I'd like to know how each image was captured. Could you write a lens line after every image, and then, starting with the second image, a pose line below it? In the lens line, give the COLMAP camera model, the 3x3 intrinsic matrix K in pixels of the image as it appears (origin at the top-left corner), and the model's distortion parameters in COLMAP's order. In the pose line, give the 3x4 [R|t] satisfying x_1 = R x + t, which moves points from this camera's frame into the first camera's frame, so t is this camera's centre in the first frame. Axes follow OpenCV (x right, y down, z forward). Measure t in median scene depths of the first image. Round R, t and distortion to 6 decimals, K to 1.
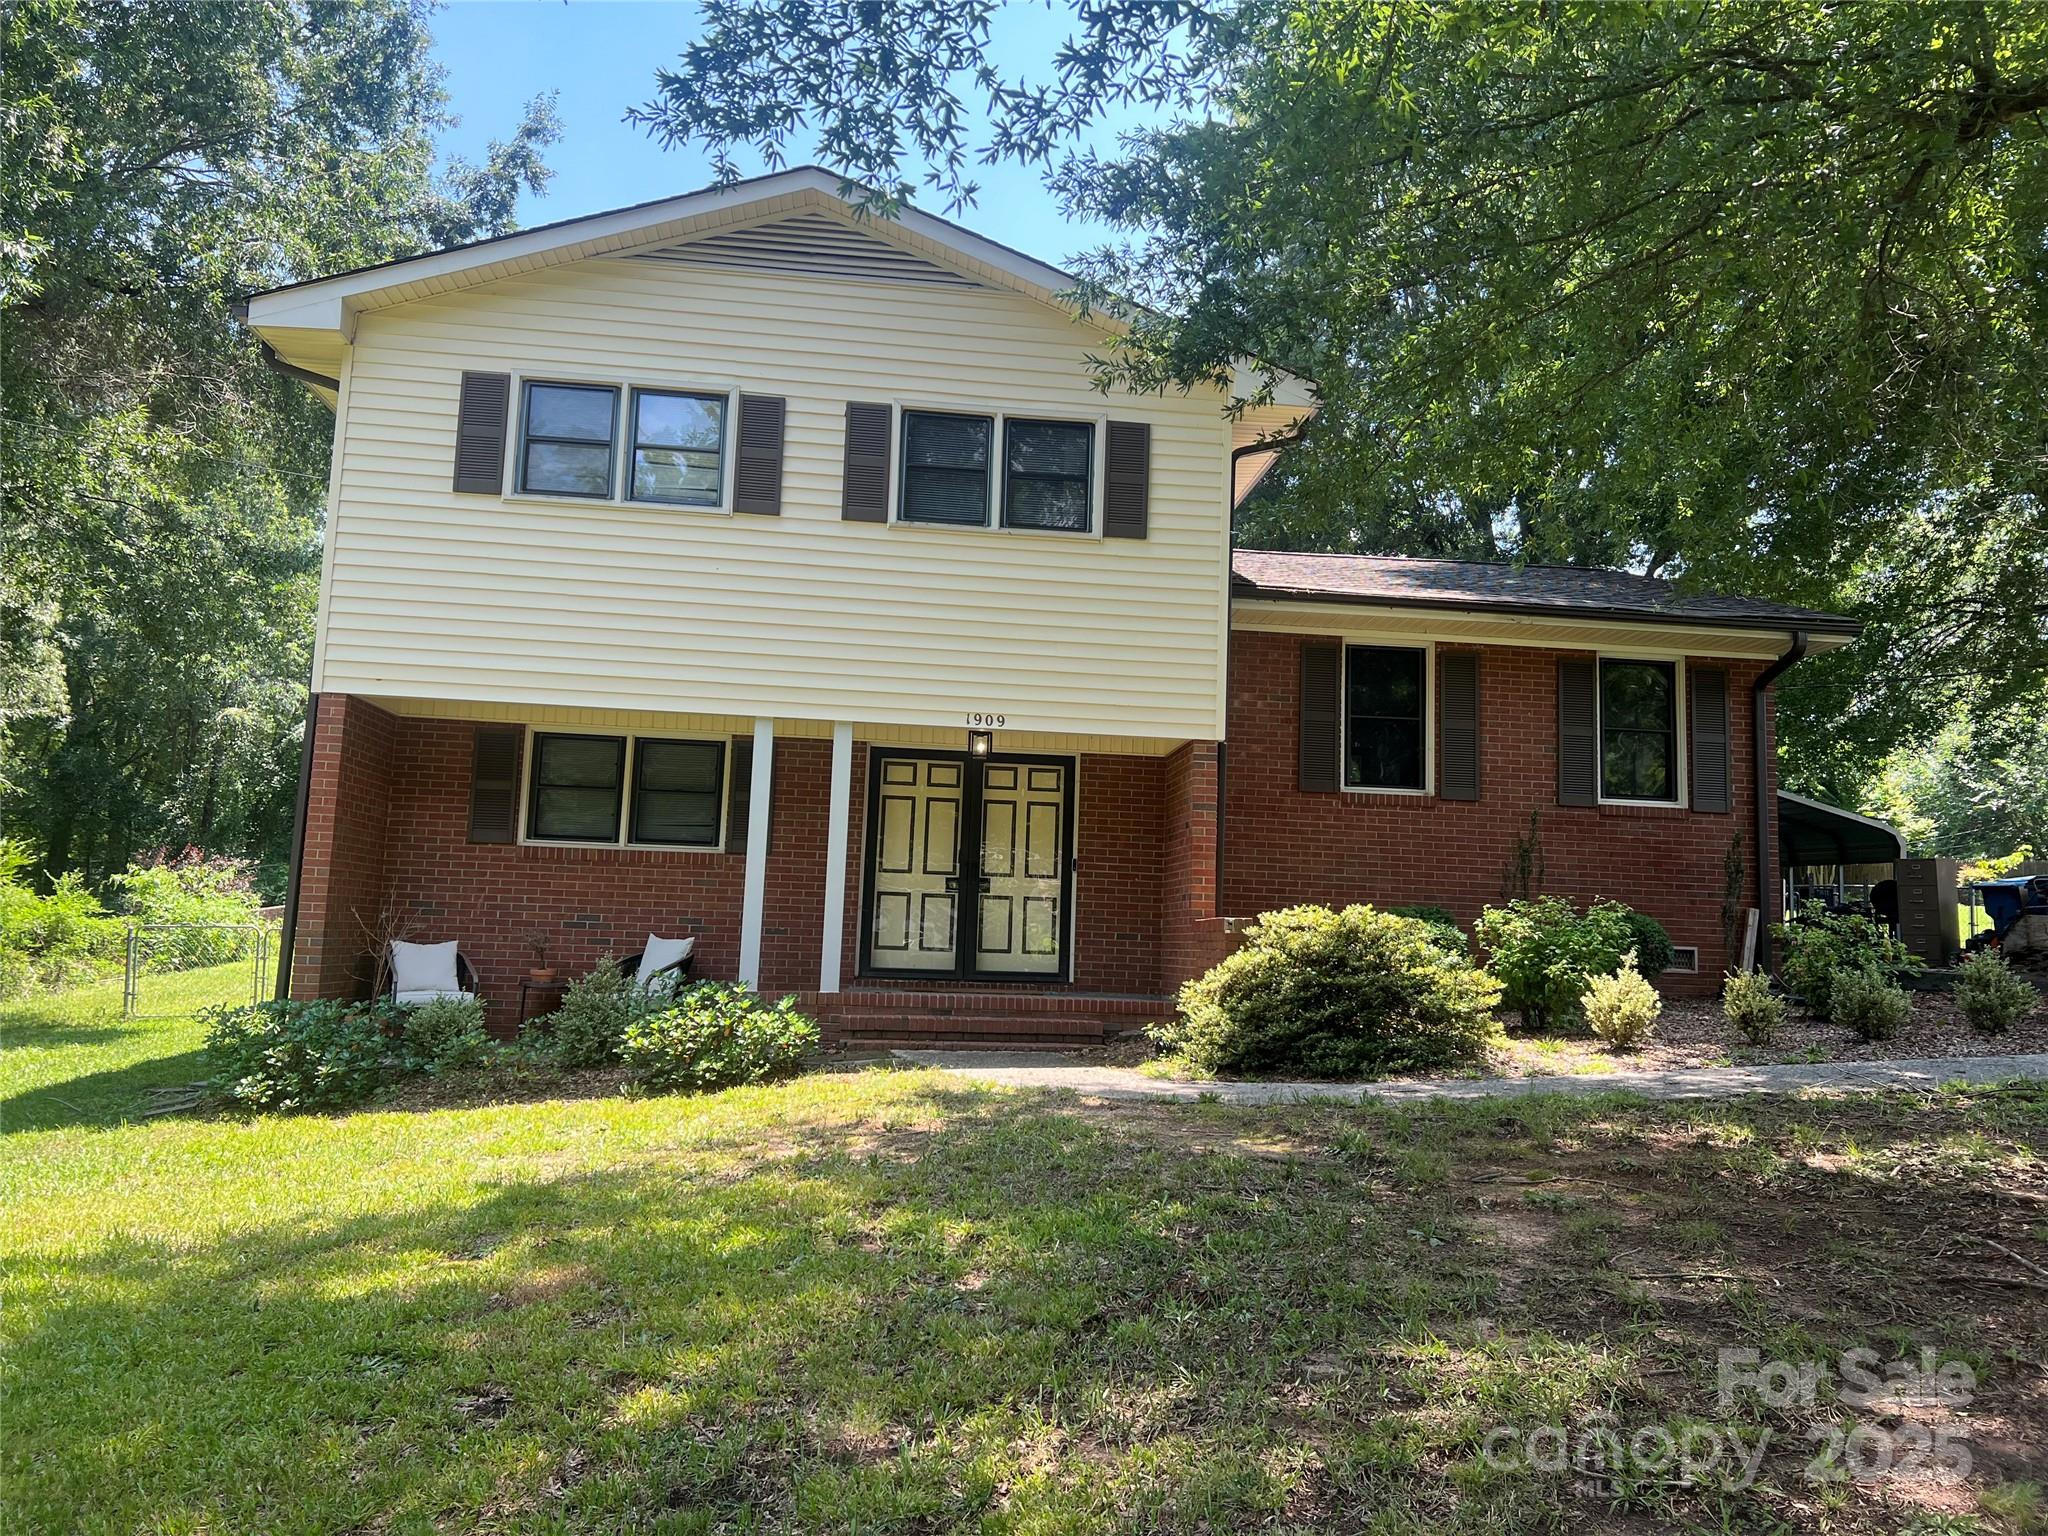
lens RADIAL K [[1571.7, 0, 1029.6], [0, 1571.7, 761.0], [0, 0, 1]] dist [0.056692, -0.060828]
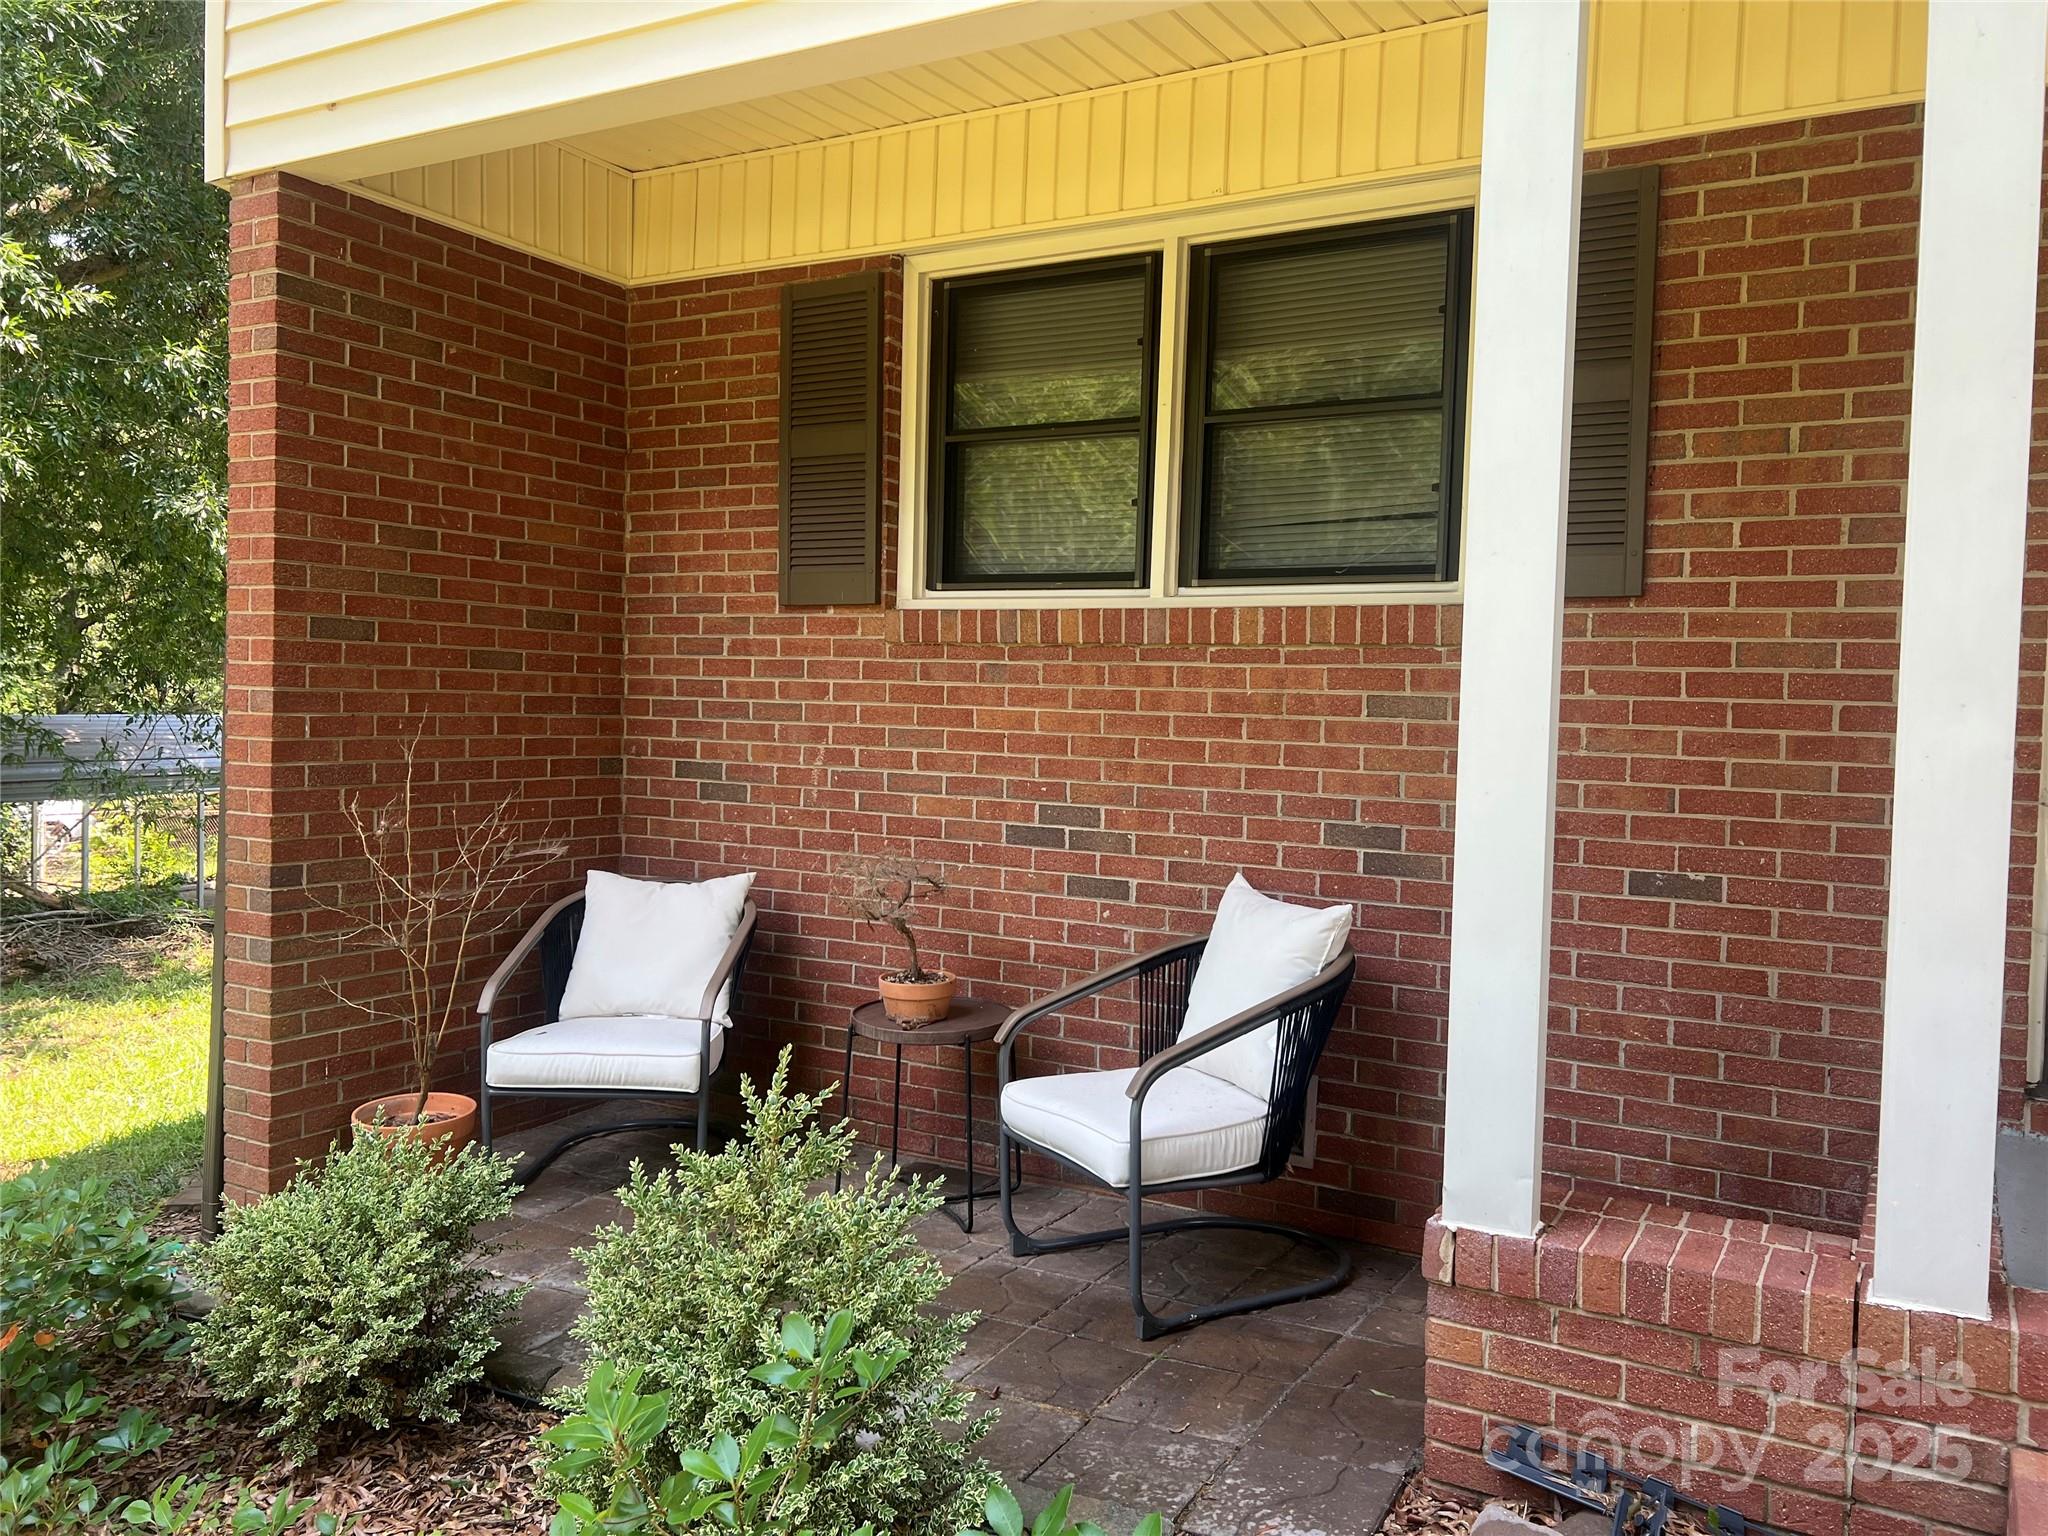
lens RADIAL K [[1571.7, 0, 1021.1], [0, 1571.7, 763.4], [0, 0, 1]] dist [0.056692, -0.060828]
pose [[0.812873, 0.008932, -0.582372, -0.098717], [0.073495, 0.990317, 0.117772, 0.050329], [0.577785, -0.138535, 0.804346, 0.758159]]
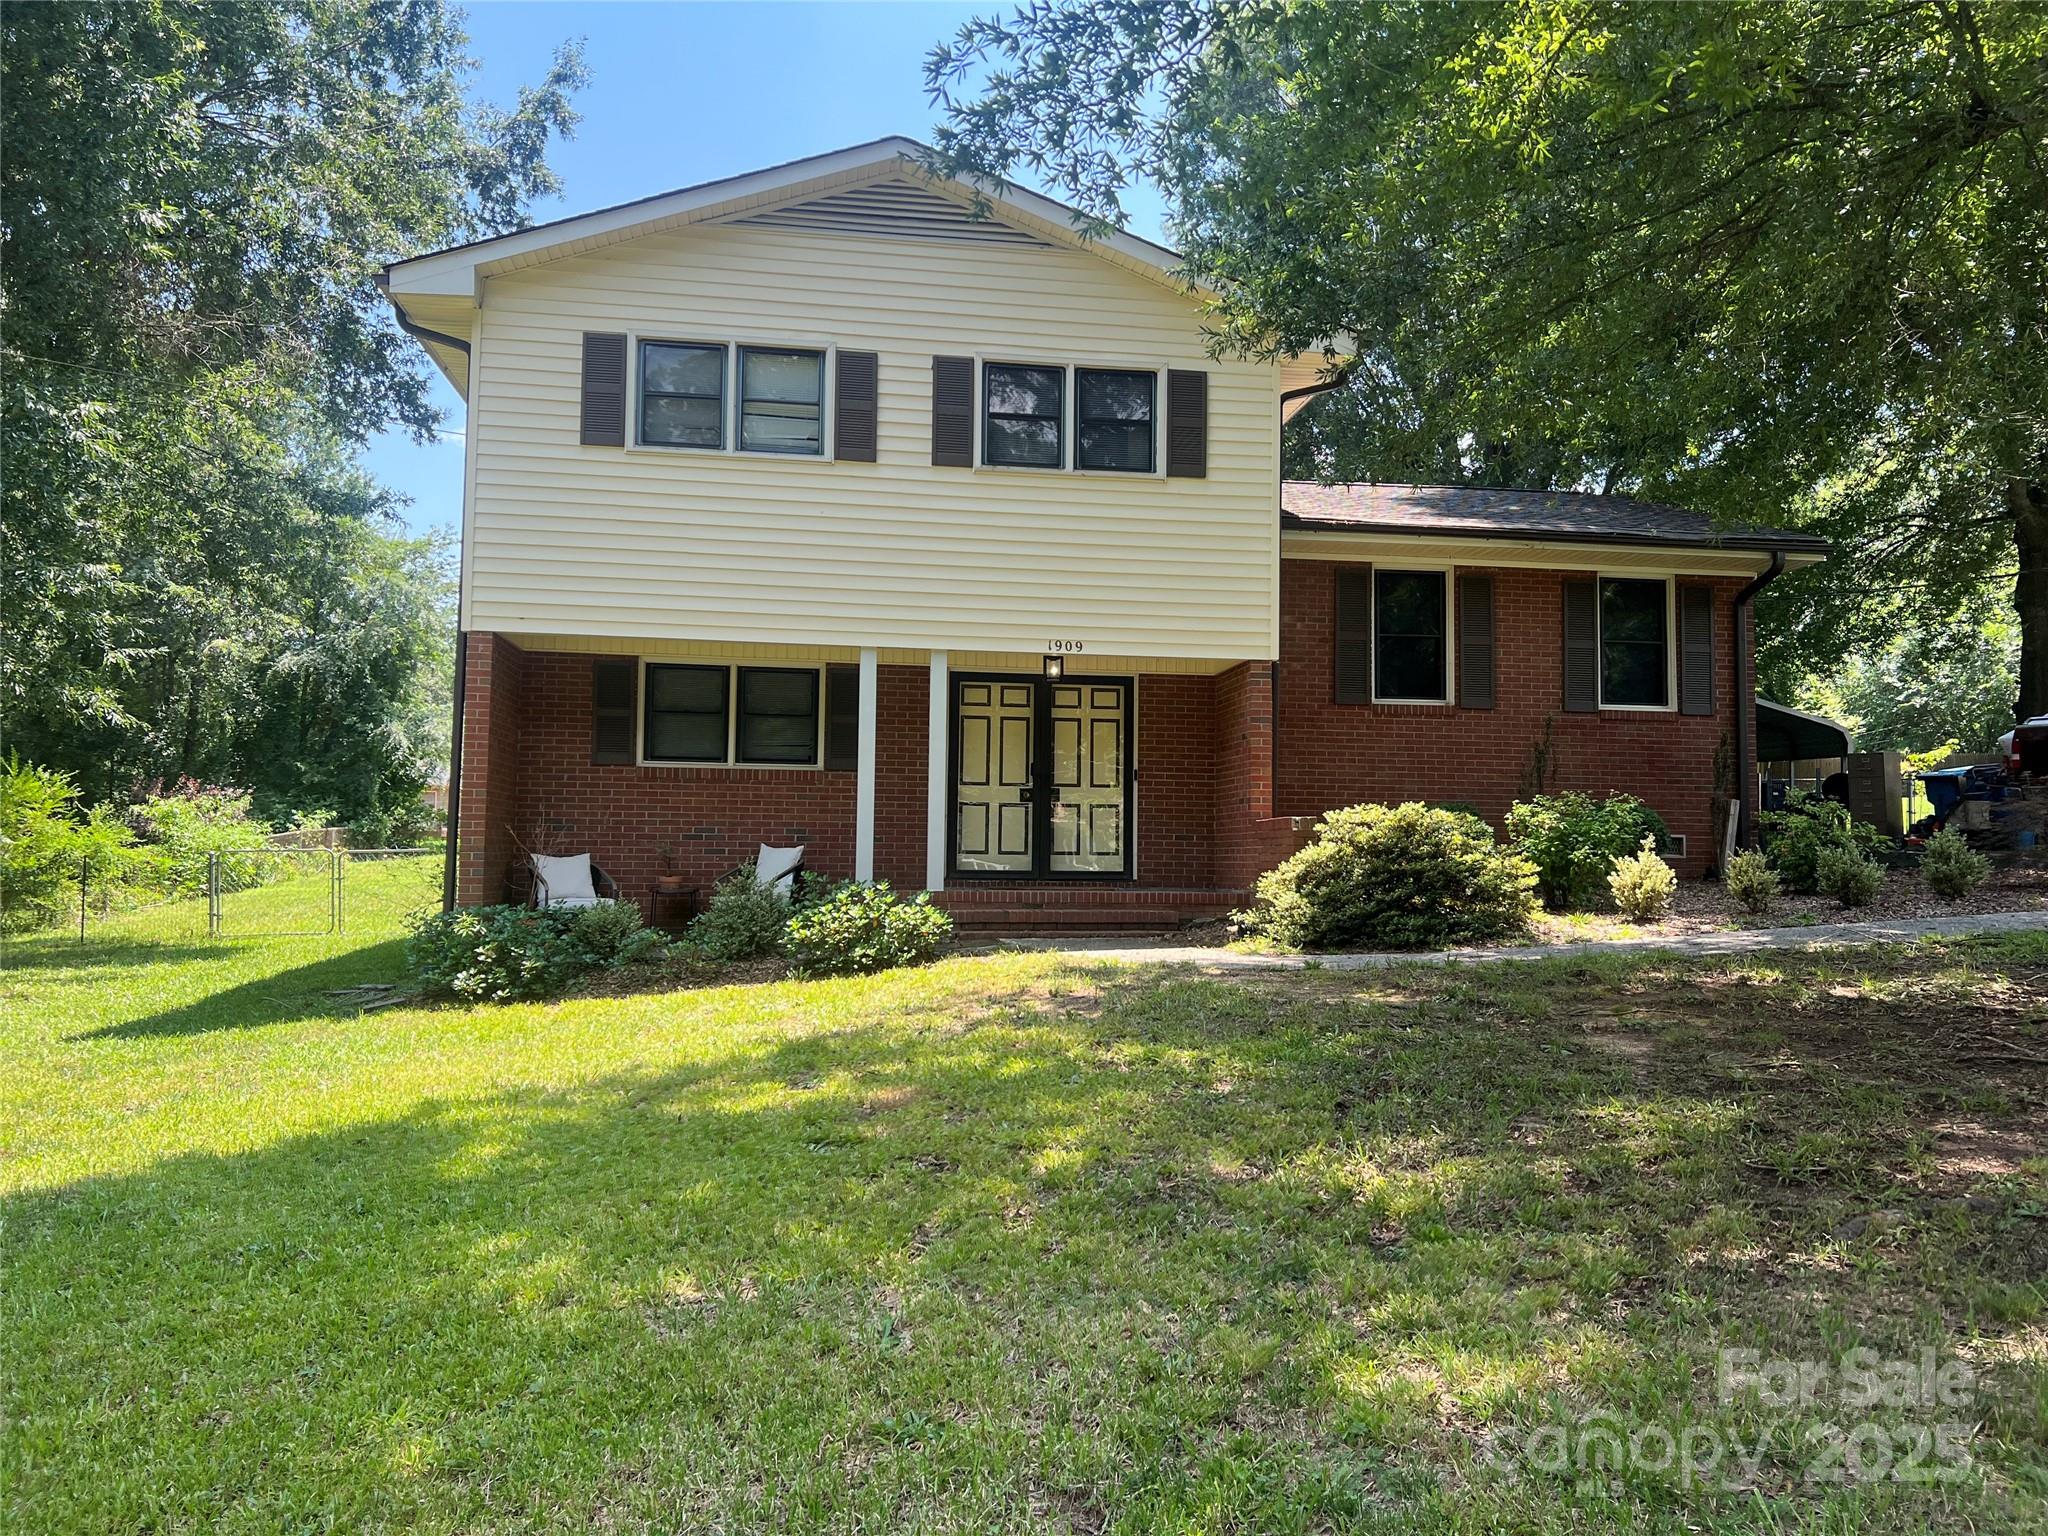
lens RADIAL K [[1571.7, 0, 1029.8], [0, 1571.7, 768.3], [0, 0, 1]] dist [0.056692, -0.060828]
pose [[0.998969, -0.020940, 0.040290, -0.098983], [0.018549, 0.998095, 0.058846, -0.005157], [-0.041446, -0.058038, 0.997454, -0.111845]]
